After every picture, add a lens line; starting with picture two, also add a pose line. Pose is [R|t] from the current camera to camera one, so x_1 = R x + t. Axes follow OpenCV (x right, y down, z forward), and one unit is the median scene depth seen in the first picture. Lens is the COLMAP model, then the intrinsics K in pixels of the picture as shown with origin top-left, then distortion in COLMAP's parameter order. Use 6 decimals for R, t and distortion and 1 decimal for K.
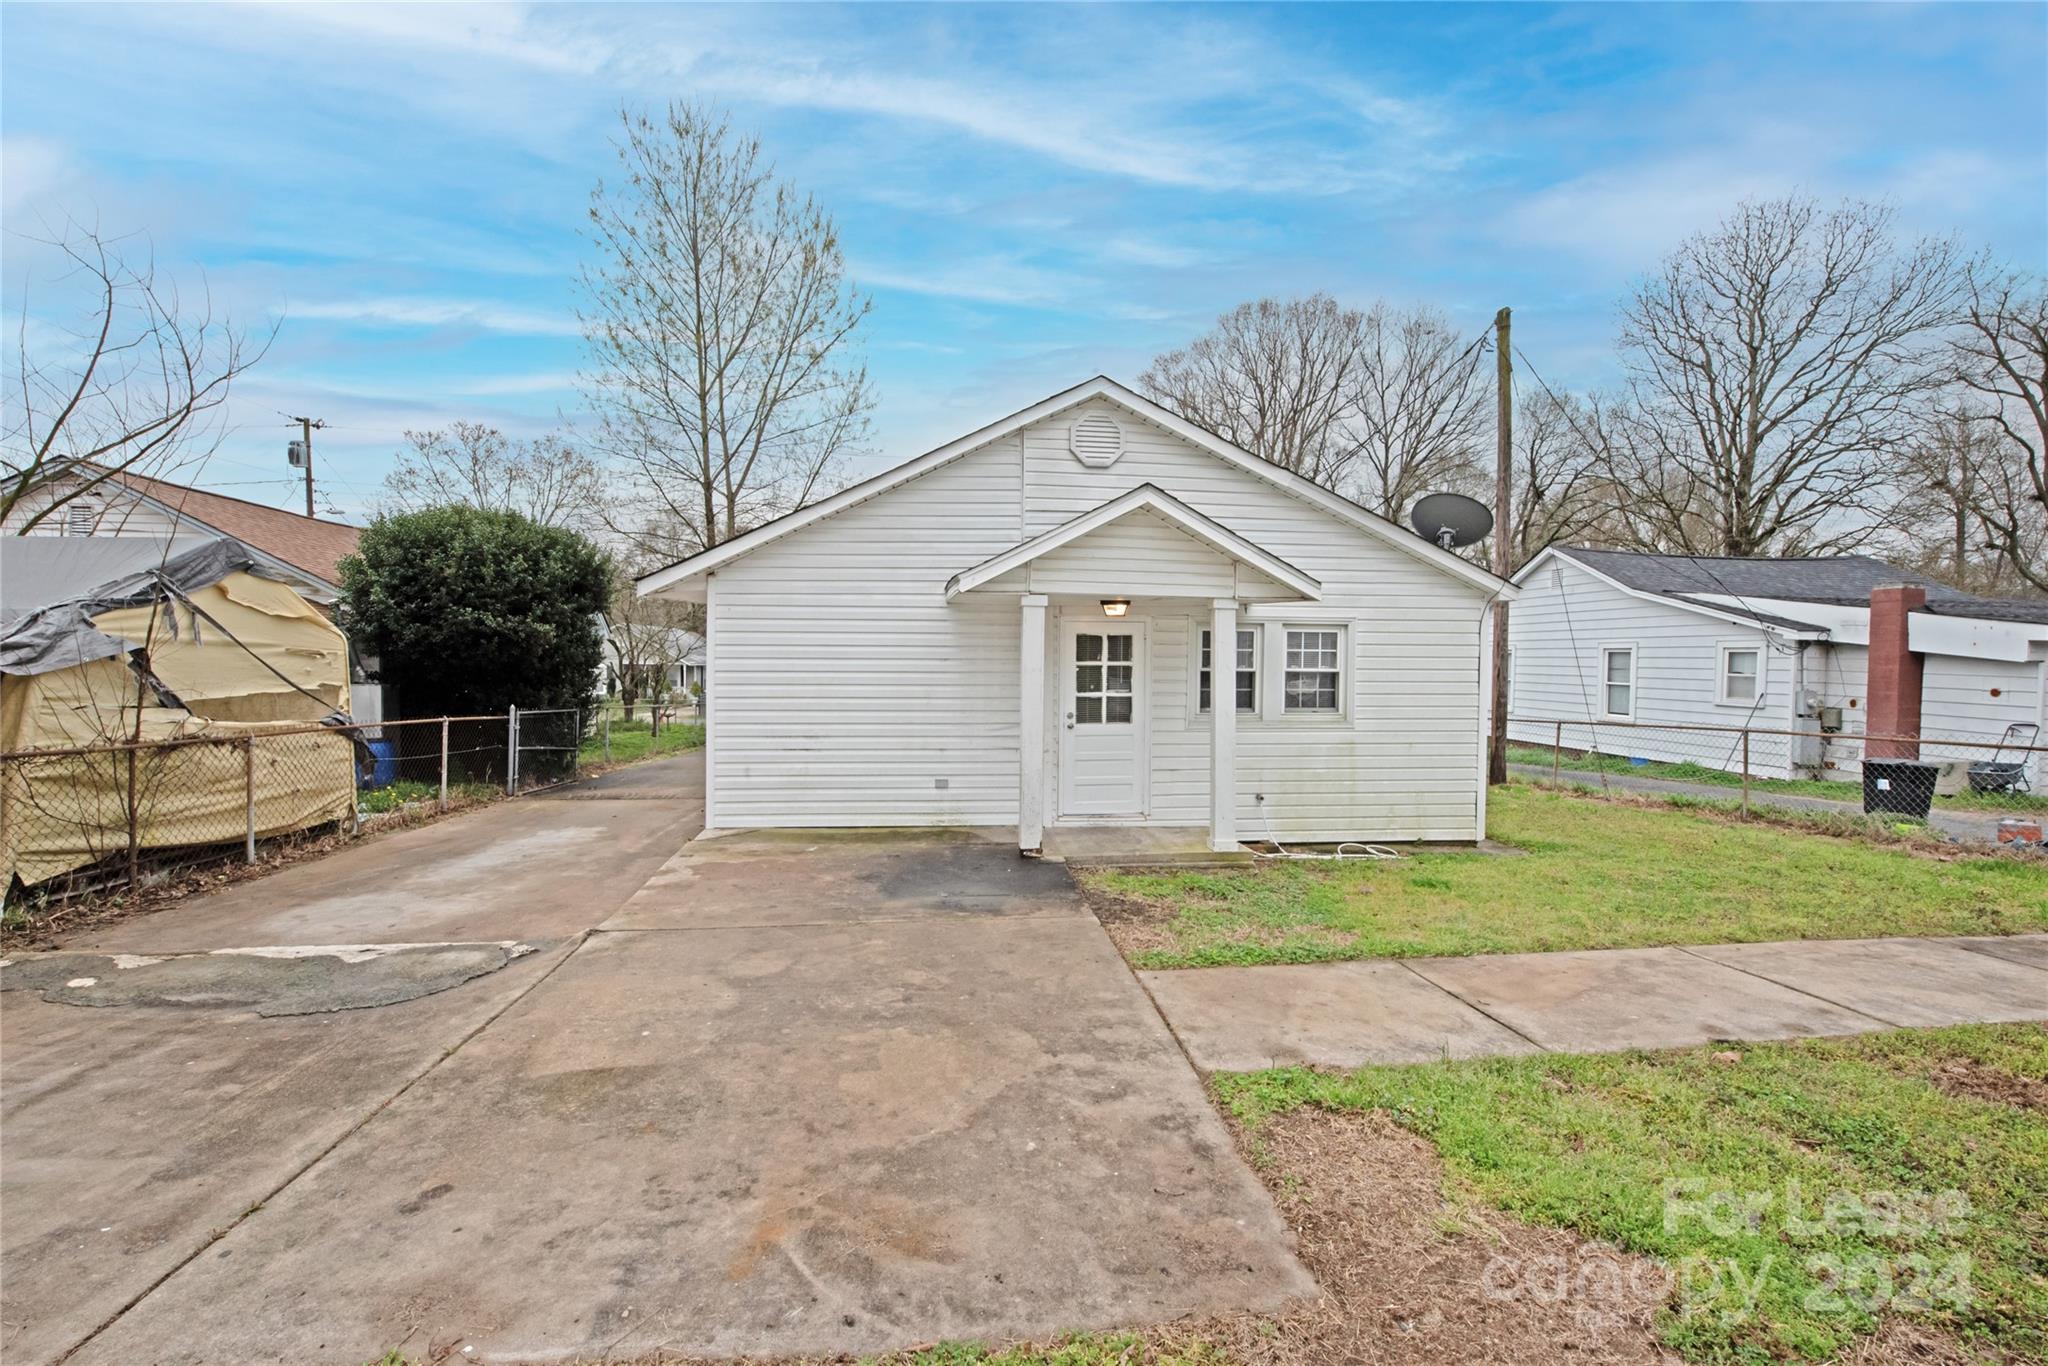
lens RADIAL K [[864.6, 0, 1024.0], [0, 864.6, 683.0], [0, 0, 1]] dist [-0.020886, -0.000343]
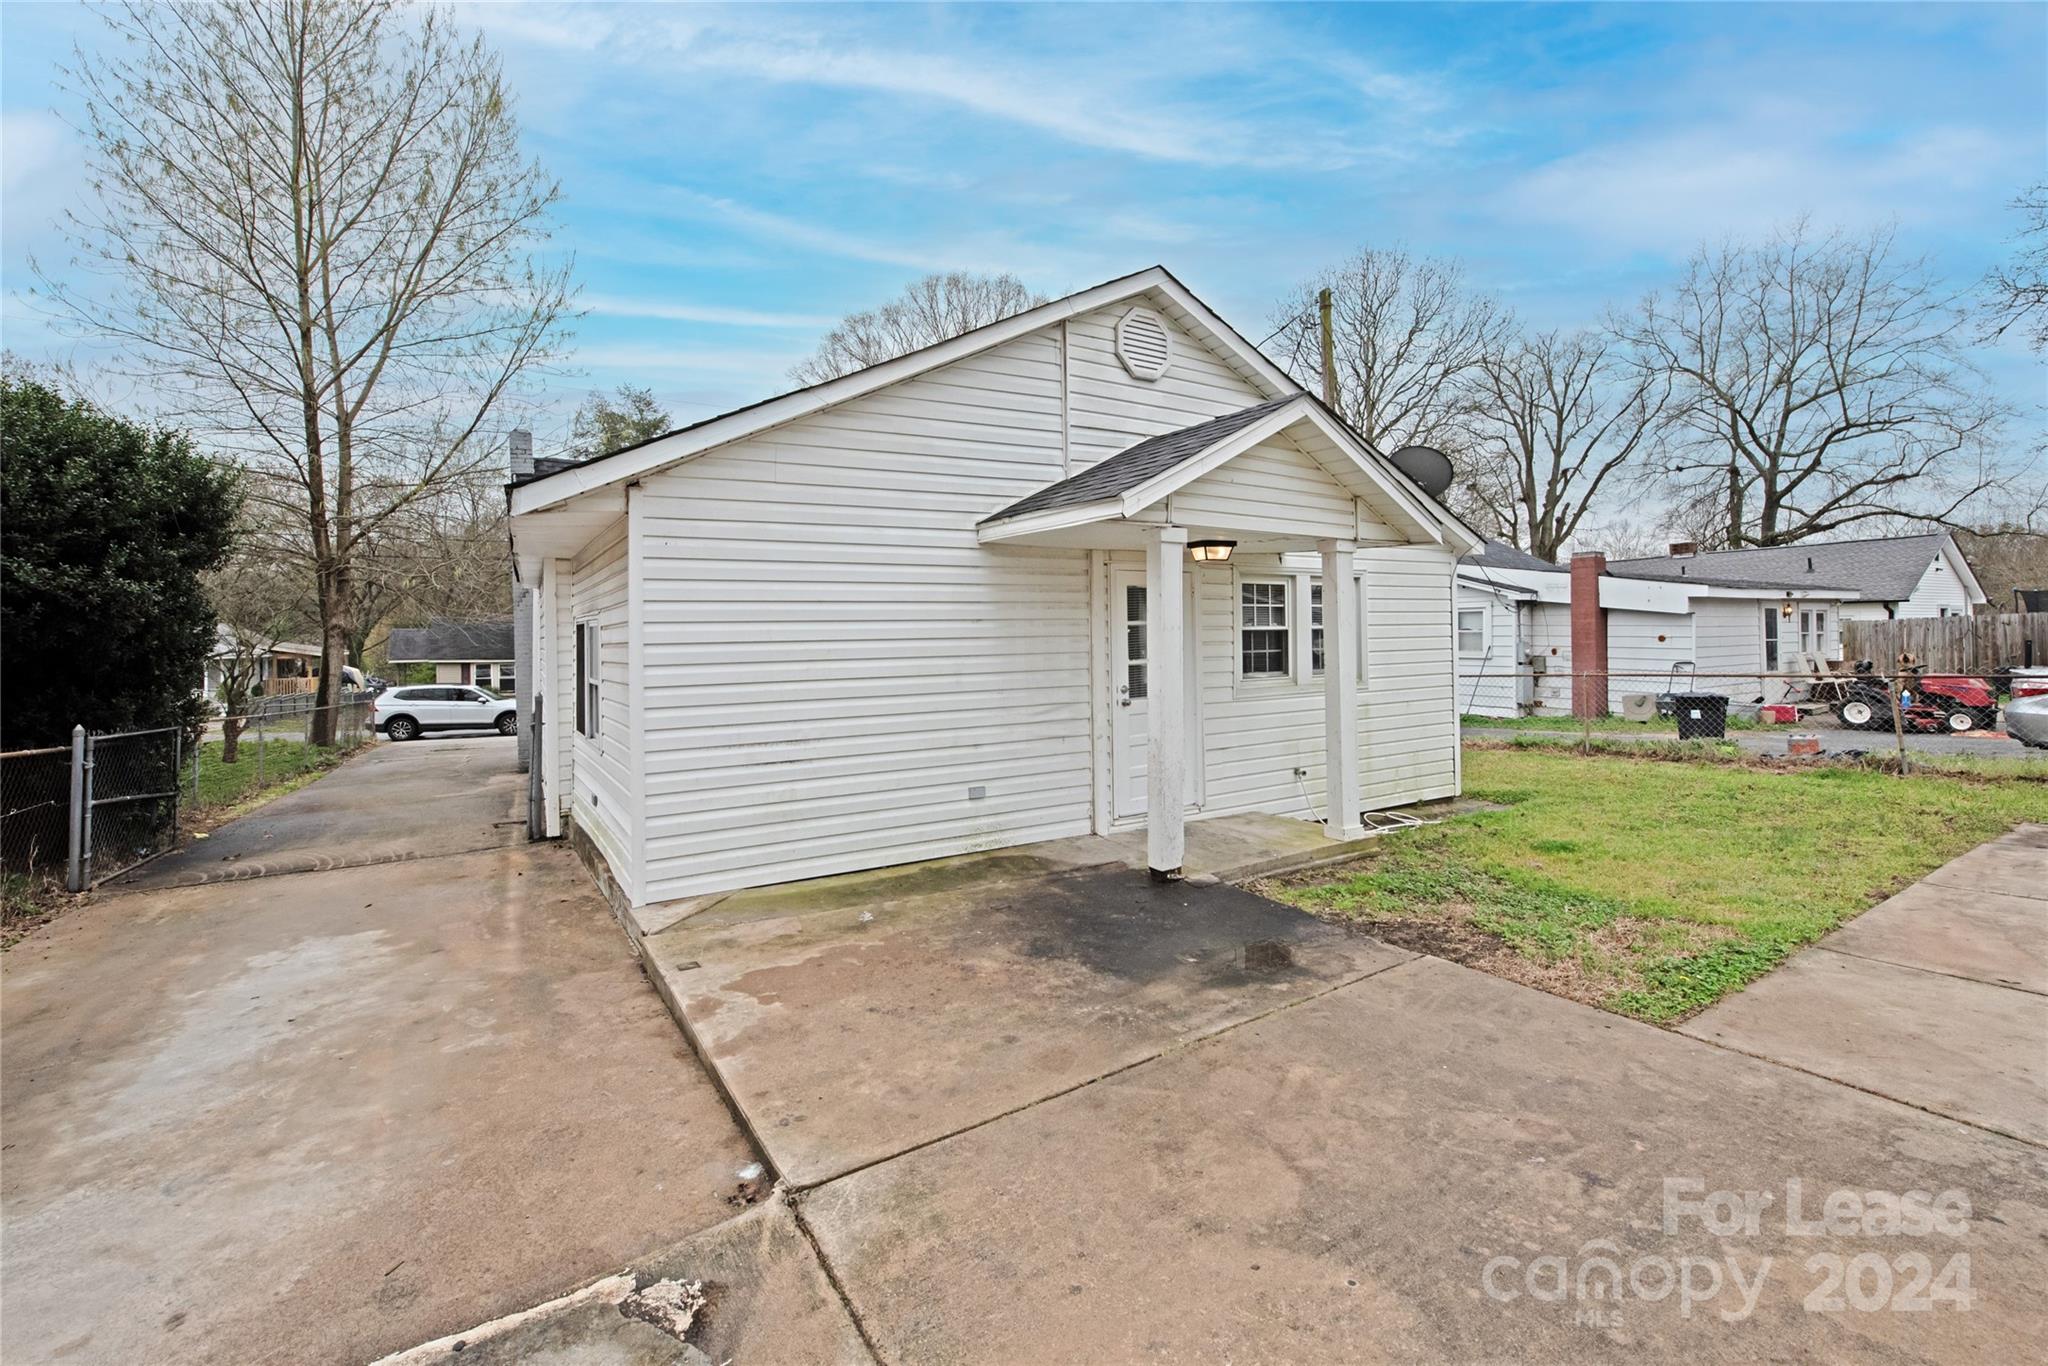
lens RADIAL K [[862.0, 0, 1025.1], [0, 862.0, 636.6], [0, 0, 1]] dist [-0.018854, -0.000466]
pose [[0.903928, -0.023047, 0.427063, -0.365008], [0.035965, 0.999106, -0.022206, 0.003614], [-0.426169, 0.035432, 0.903949, 0.330105]]
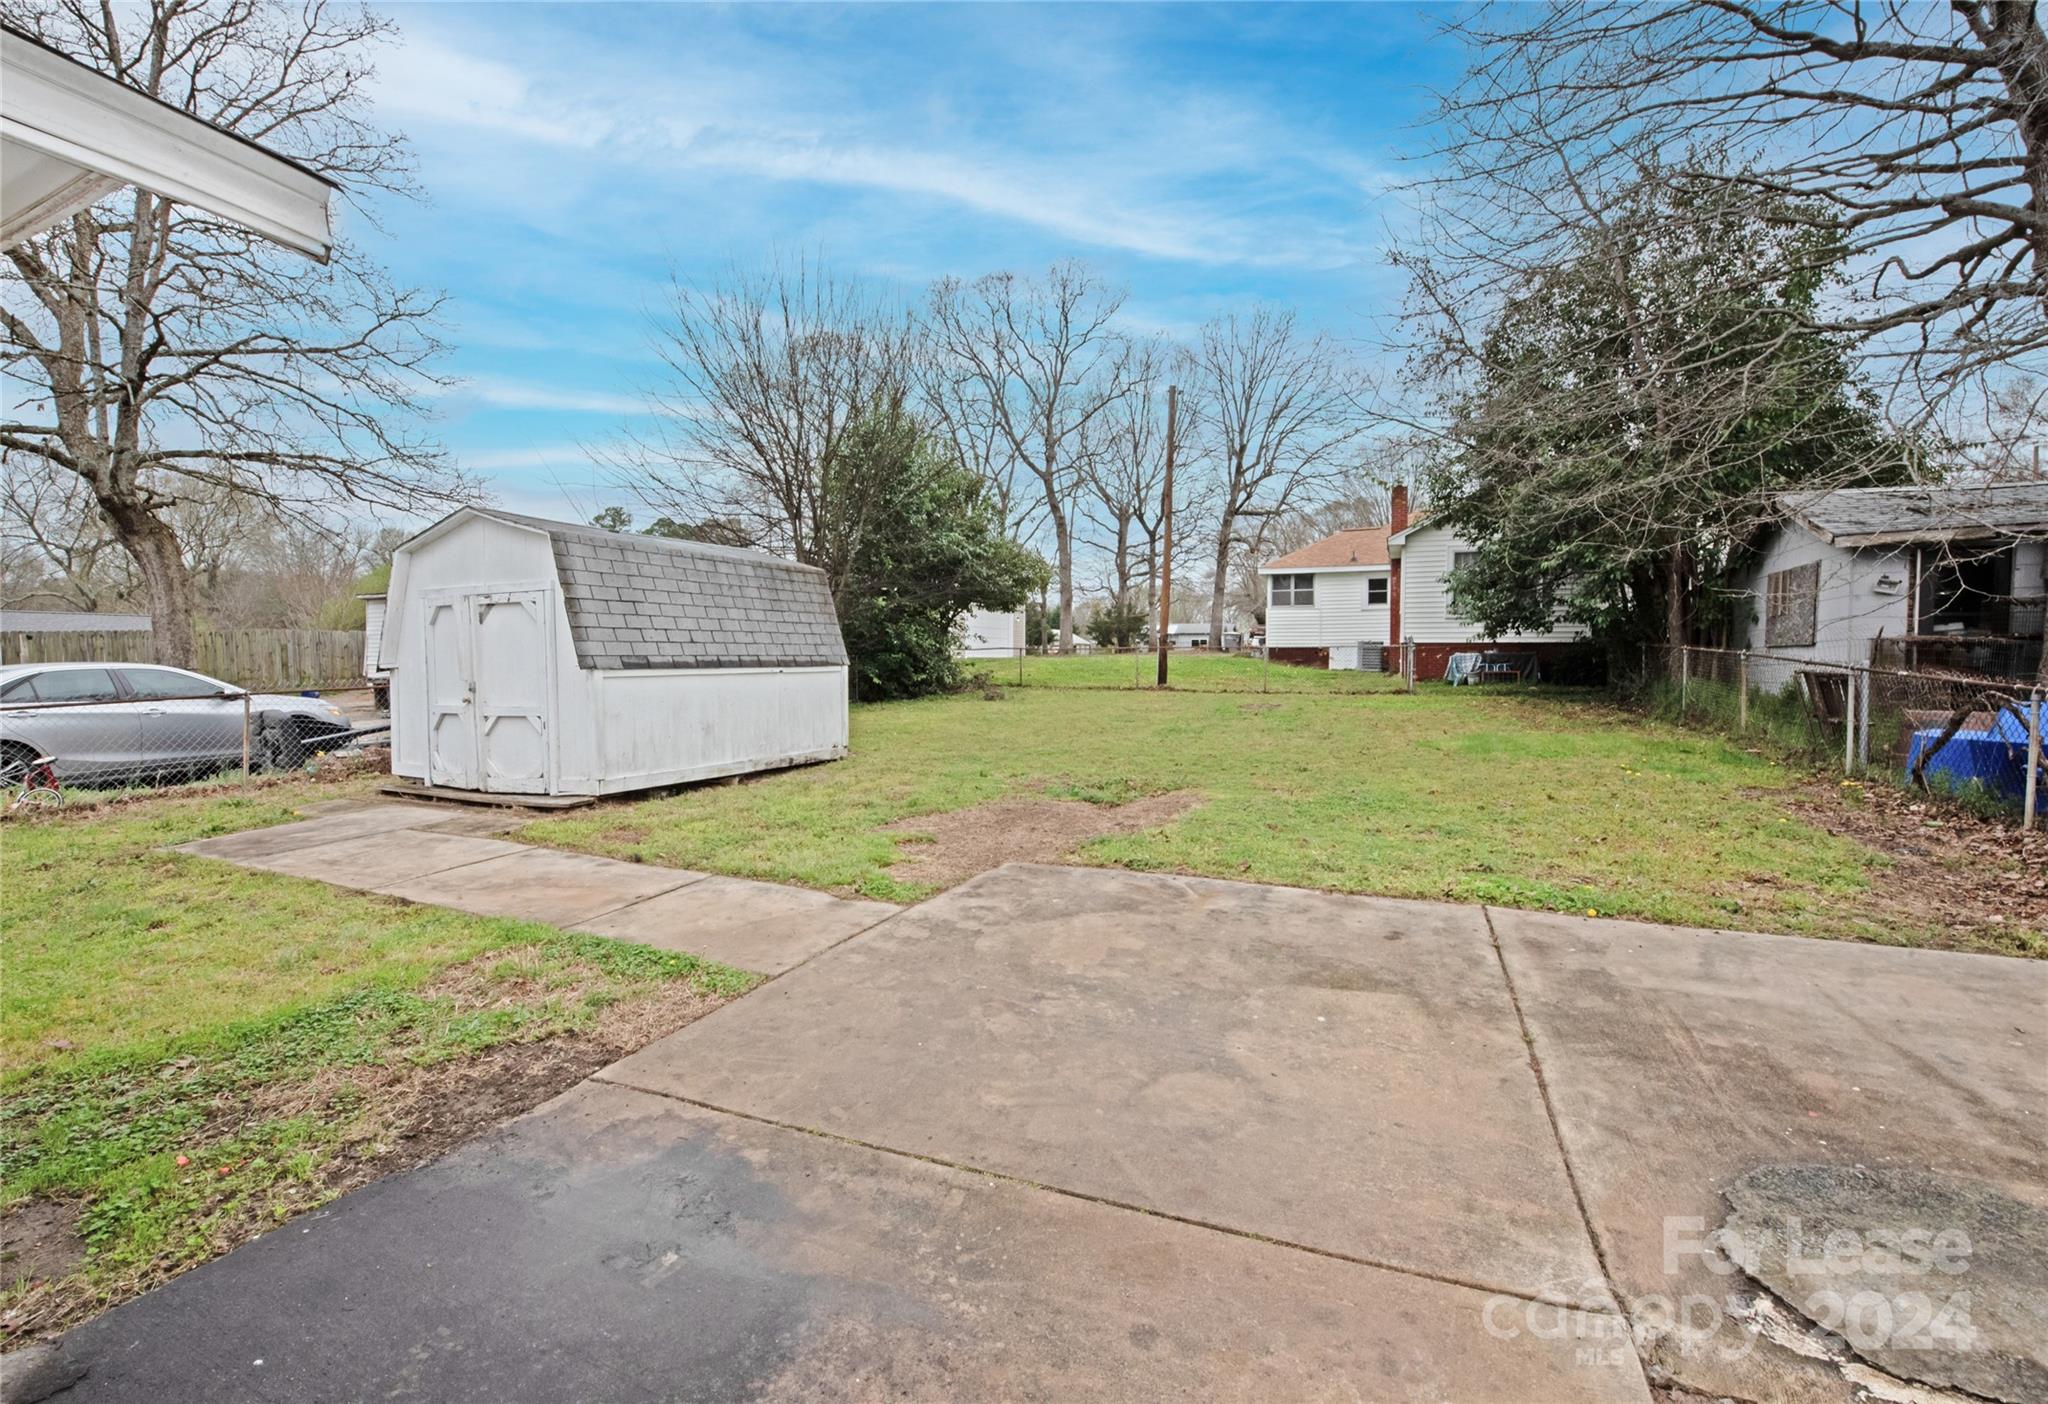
lens RADIAL K [[850.7, 0, 1014.6], [0, 850.7, 711.9], [0, 0, 1]] dist [-0.013596, -0.002286]
pose [[-0.861553, -0.042978, 0.505844, -0.281829], [0.006067, 0.995467, 0.094911, -0.005525], [-0.507631, 0.084840, -0.857388, 0.898381]]
